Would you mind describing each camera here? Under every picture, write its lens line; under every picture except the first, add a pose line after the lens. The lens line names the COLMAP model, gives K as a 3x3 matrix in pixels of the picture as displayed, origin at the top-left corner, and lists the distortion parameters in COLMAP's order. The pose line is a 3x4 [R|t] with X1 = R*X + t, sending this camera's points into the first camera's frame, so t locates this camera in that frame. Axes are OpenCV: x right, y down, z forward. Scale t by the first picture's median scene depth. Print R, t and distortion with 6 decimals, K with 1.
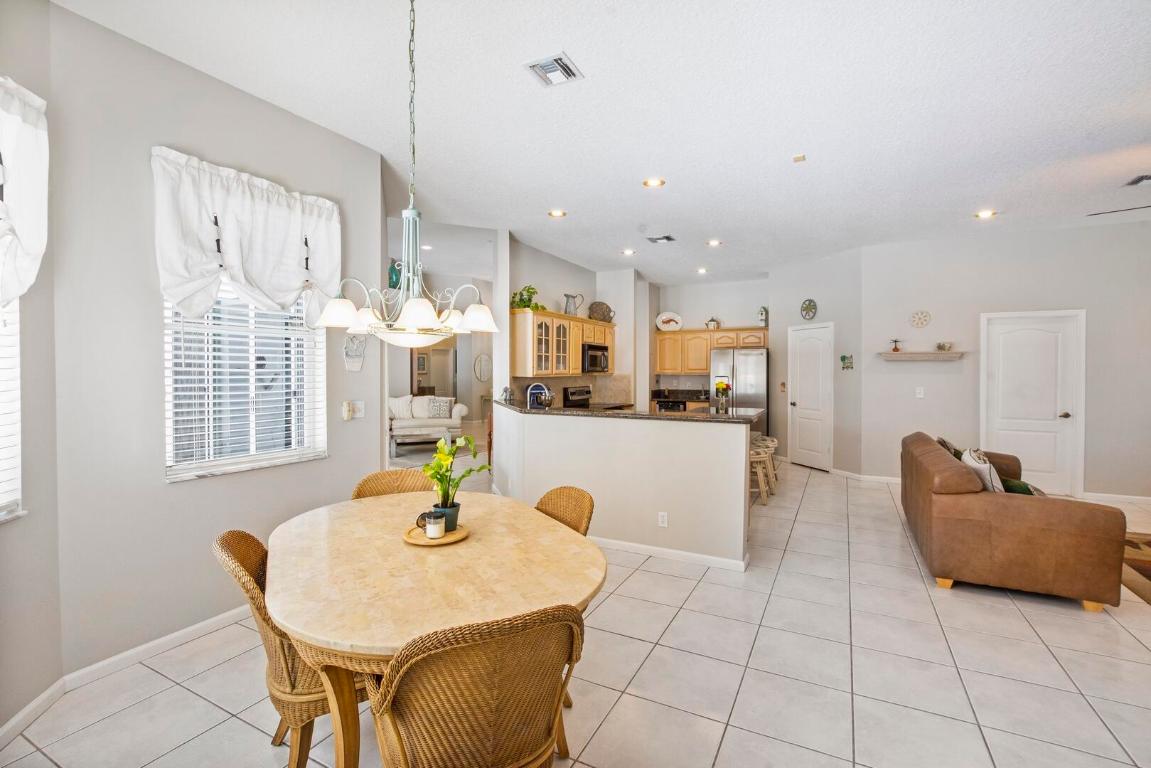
lens RADIAL K [[511.0, 0, 575.7], [0, 511.0, 372.5], [0, 0, 1]] dist [-0.014395, 0.000013]
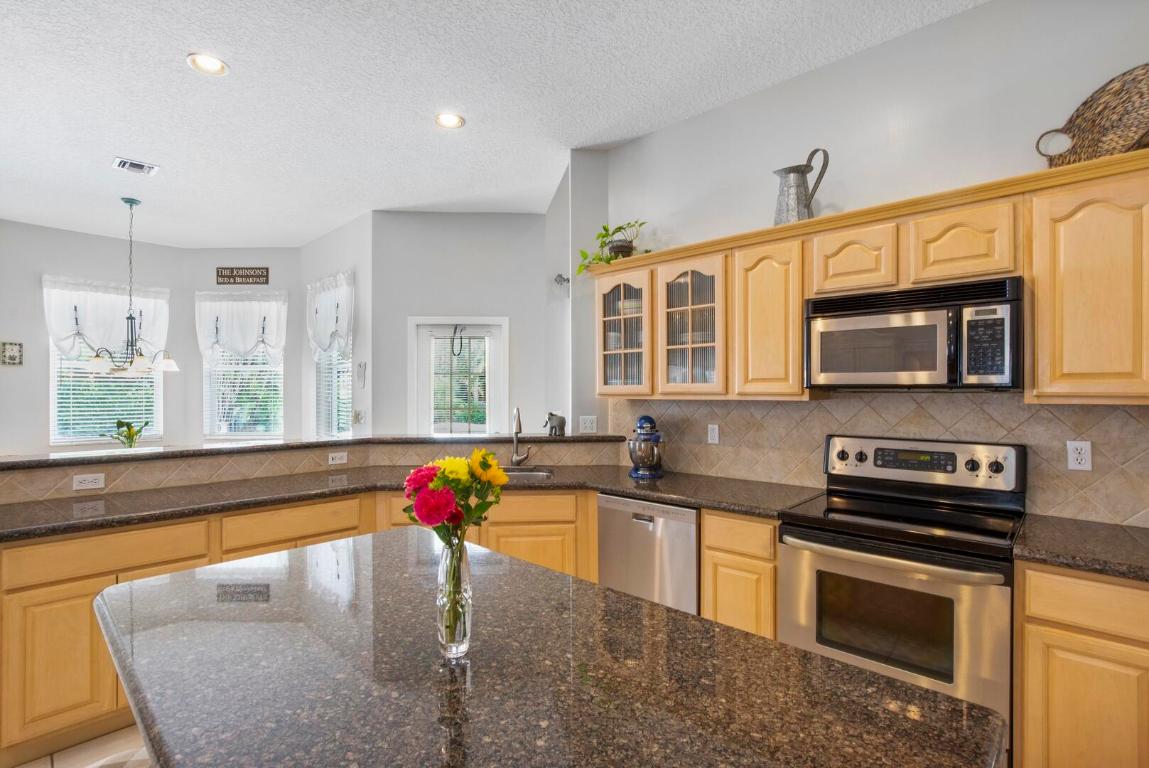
lens RADIAL K [[535.8, 0, 571.9], [0, 535.8, 391.3], [0, 0, 1]] dist [-0.014706, 0.000592]
pose [[-0.275650, 0.000663, -0.961258, 0.419463], [-0.004173, 0.999990, 0.001886, 0.000368], [0.961249, 0.004532, -0.275645, 1.066212]]
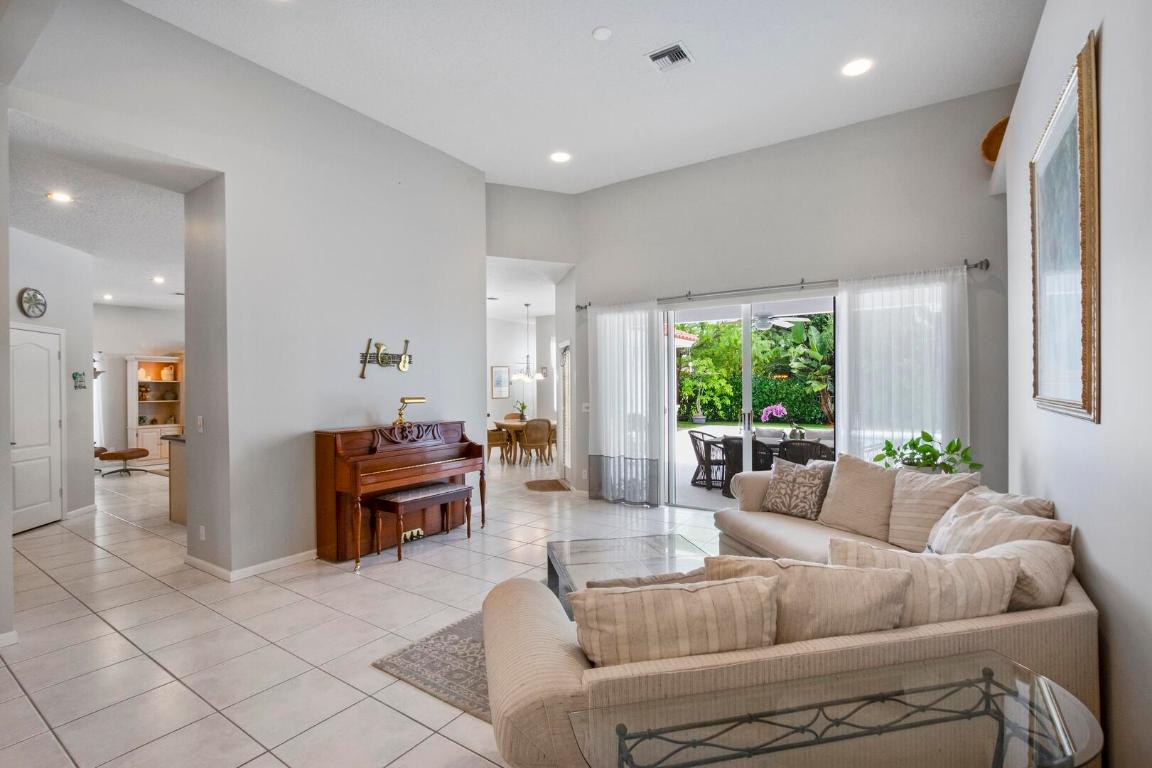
lens RADIAL K [[526.1, 0, 575.1], [0, 526.1, 387.7], [0, 0, 1]] dist [-0.013825, 0.000415]
pose [[-0.993489, 0.006234, 0.113760, -0.416726], [0.007030, 0.999954, 0.006596, -0.008622], [-0.113713, 0.007352, -0.993486, 1.874327]]
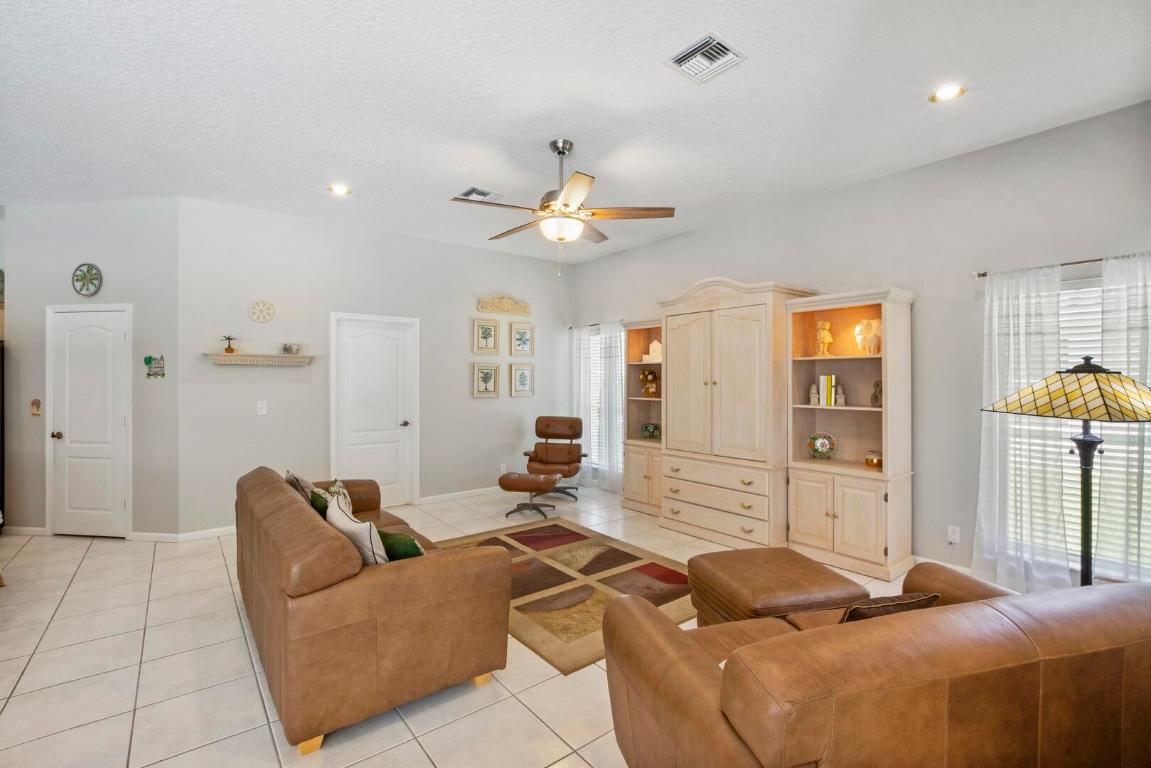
lens RADIAL K [[518.7, 0, 574.7], [0, 518.7, 375.1], [0, 0, 1]] dist [-0.017850, 0.000176]
pose [[0.413300, 0.004335, 0.910585, 0.162477], [0.006446, 0.999950, -0.007686, -0.000382], [-0.910572, 0.009046, 0.413251, 0.244049]]
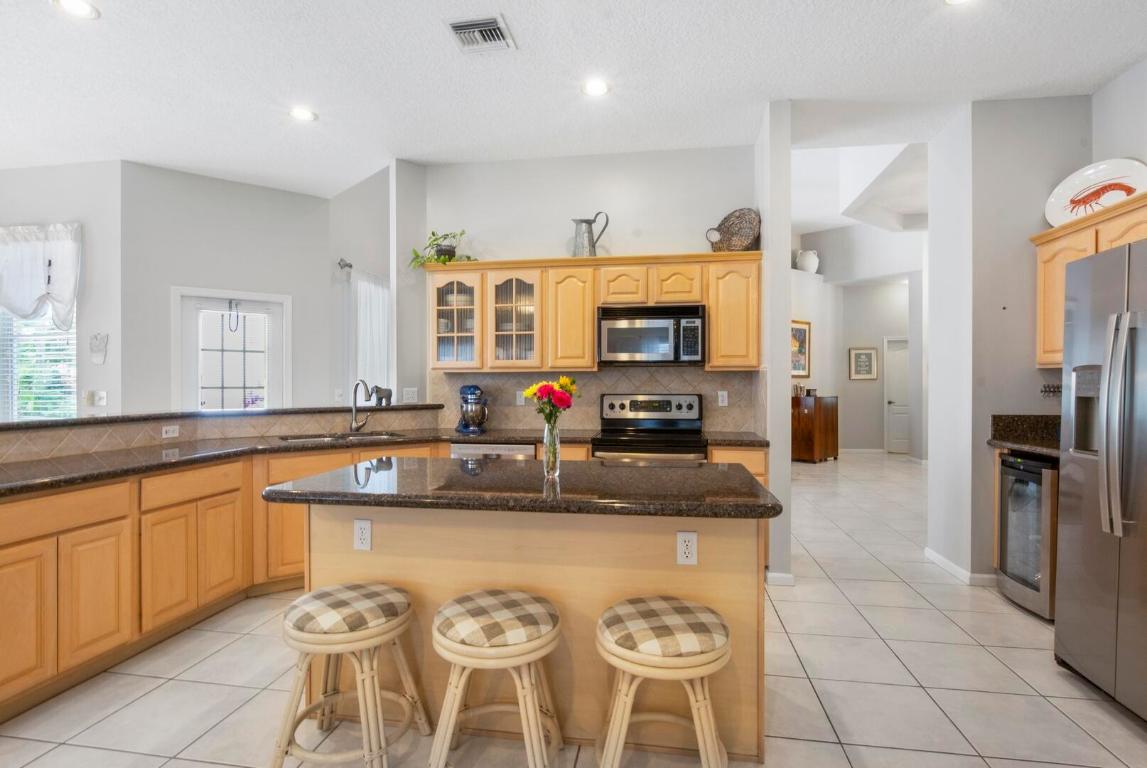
lens RADIAL K [[566.9, 0, 573.5], [0, 566.9, 384.0], [0, 0, 1]] dist [-0.015391, -0.000154]
pose [[0.315168, 0.000796, -0.949035, 0.600840], [-0.002655, 0.999996, -0.000043, 0.021451], [0.949032, 0.002533, 0.315169, 0.899666]]
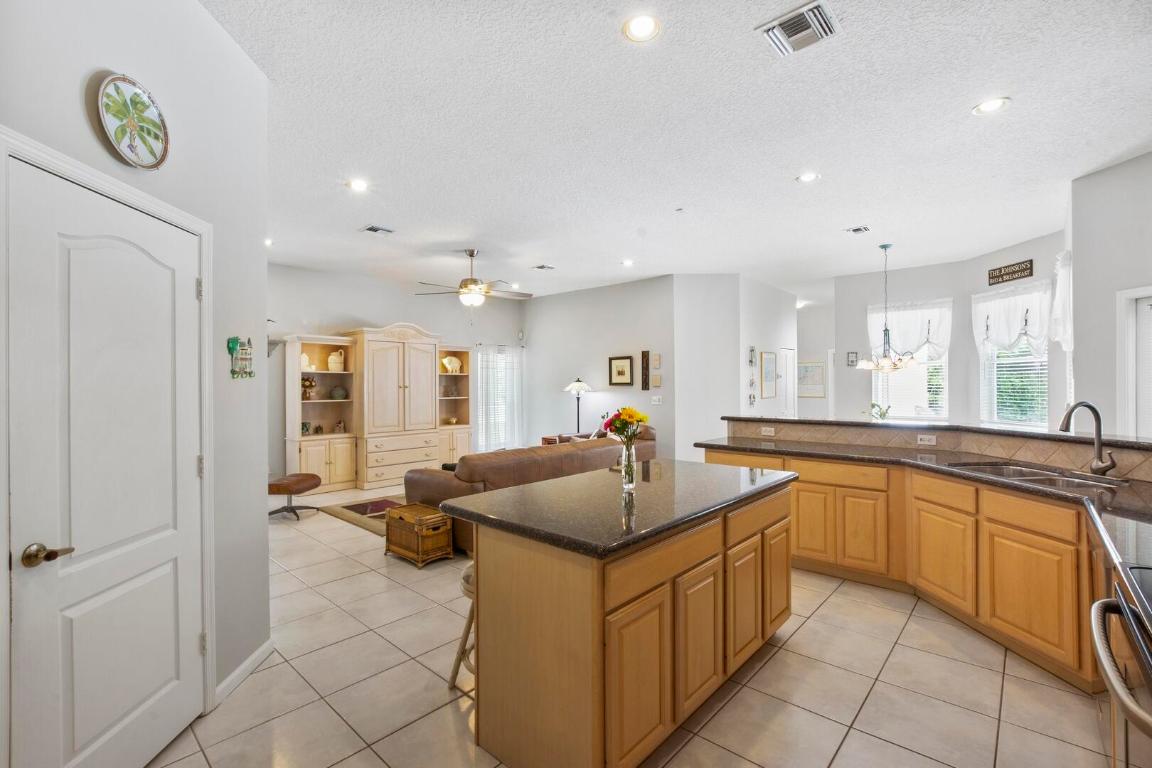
lens RADIAL K [[507.4, 0, 573.7], [0, 507.4, 383.2], [0, 0, 1]] dist [-0.017377, 0.000469]
pose [[-0.967389, 0.006890, 0.253203, 0.229507], [0.007433, 0.999972, 0.001187, -0.000677], [-0.253188, 0.003030, -0.967412, 1.356774]]
